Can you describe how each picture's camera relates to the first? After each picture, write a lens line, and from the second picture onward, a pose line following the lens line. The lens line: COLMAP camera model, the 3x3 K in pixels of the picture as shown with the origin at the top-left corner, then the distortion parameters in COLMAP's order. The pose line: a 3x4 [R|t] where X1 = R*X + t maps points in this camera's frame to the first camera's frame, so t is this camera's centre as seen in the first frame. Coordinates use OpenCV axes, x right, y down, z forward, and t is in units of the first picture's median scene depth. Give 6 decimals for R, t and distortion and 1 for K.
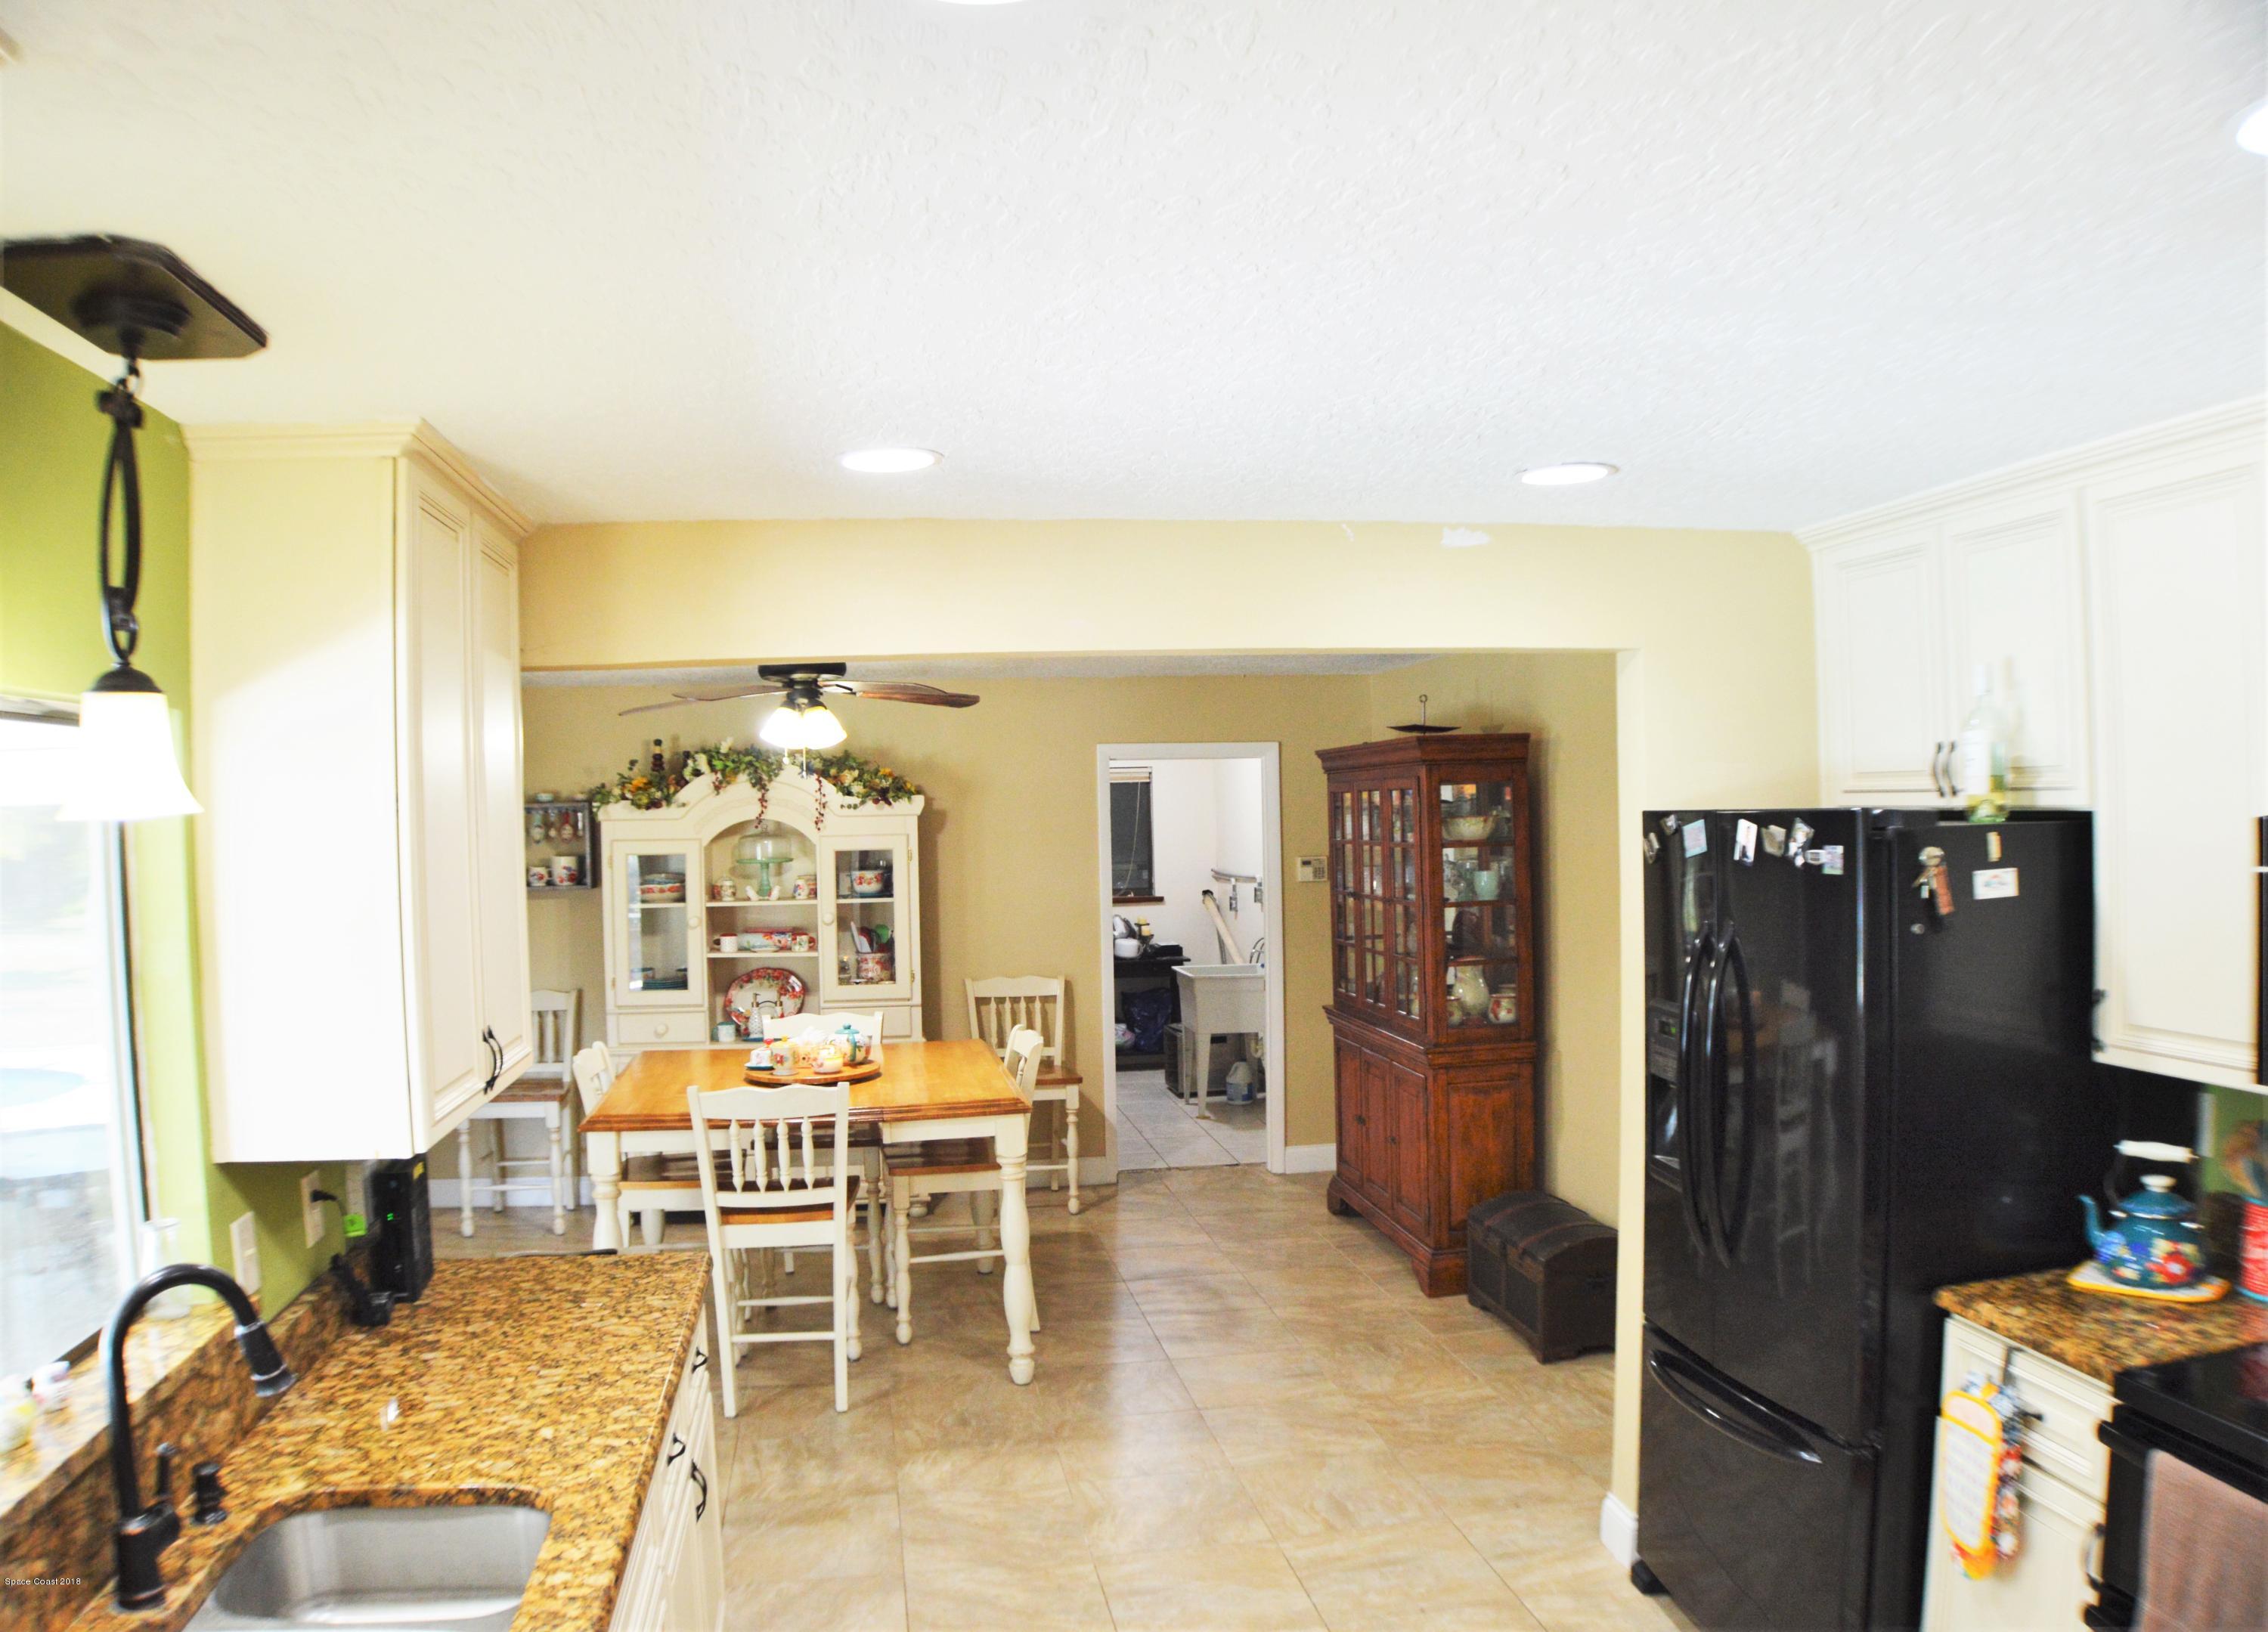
lens RADIAL K [[1660.4, 0, 1134.0], [0, 1660.4, 816.0], [0, 0, 1]] dist [-0.195975, 0.050414]
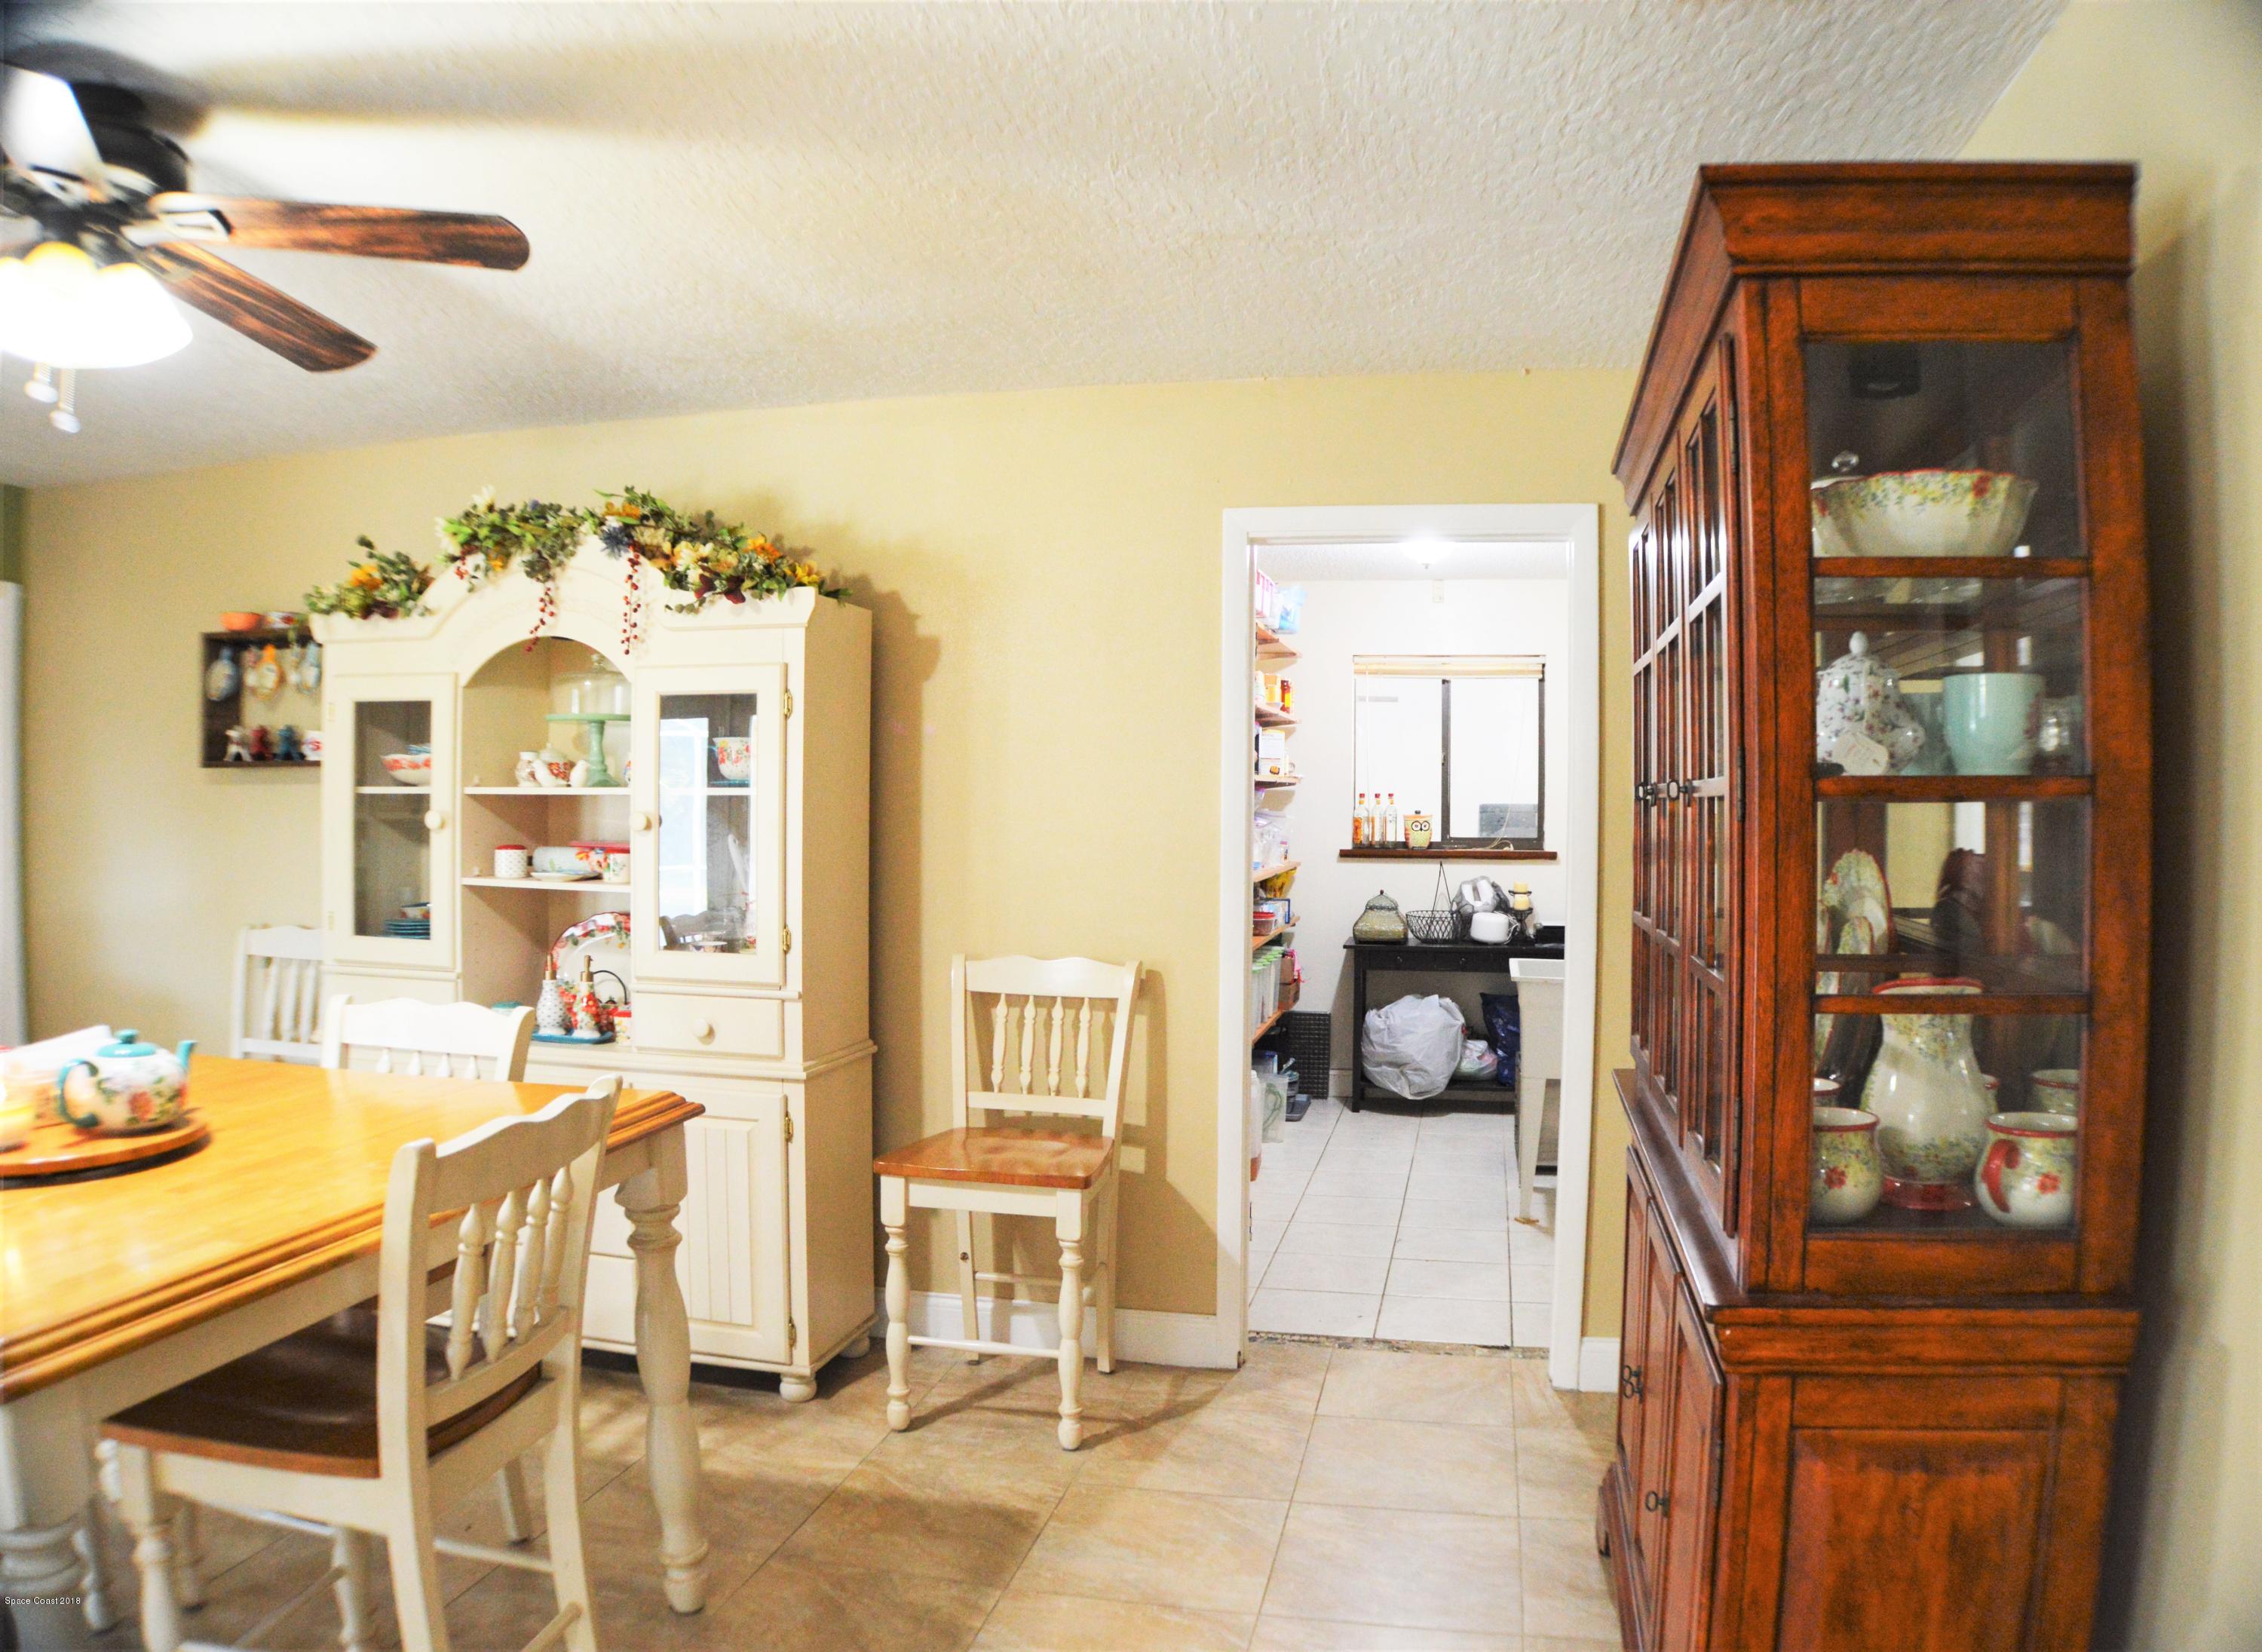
lens RADIAL K [[1528.1, 0, 1181.8], [0, 1528.1, 820.8], [0, 0, 1]] dist [-0.195307, 0.057349]
pose [[0.932559, 0.034915, -0.359325, 0.230746], [-0.030844, 0.999379, 0.017057, 0.074990], [0.359697, -0.004823, 0.933057, 0.950383]]
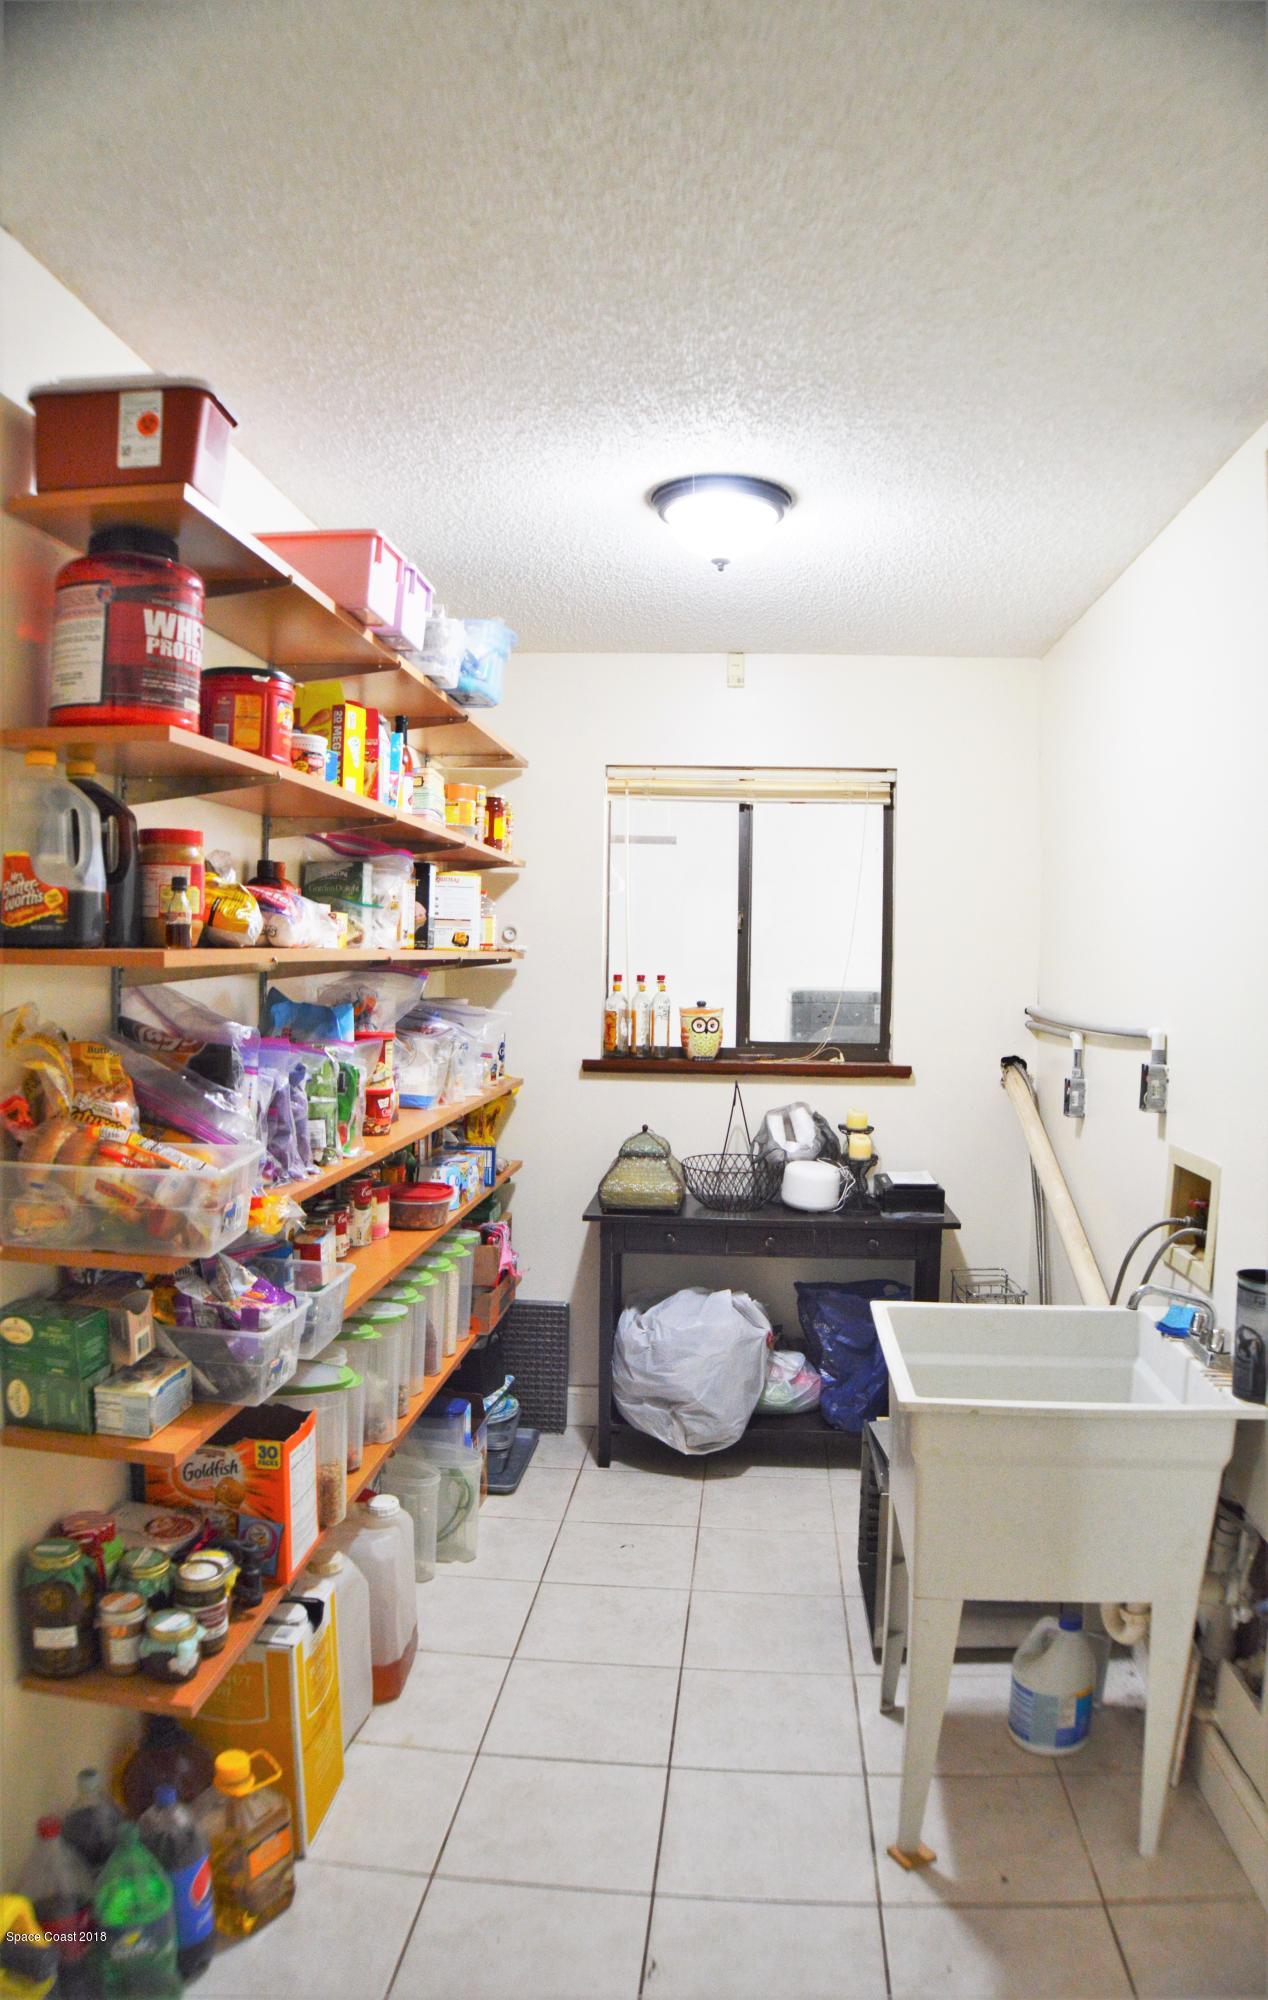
lens RADIAL K [[1382.5, 0, 634.0], [0, 1382.5, 1000.0], [0, 0, 1]] dist [-0.146527, -0.000232]
pose [[0.964683, 0.046006, -0.259365, 0.098804], [-0.040398, 0.998821, 0.026911, 0.059812], [0.260297, -0.015483, 0.965404, 1.556808]]
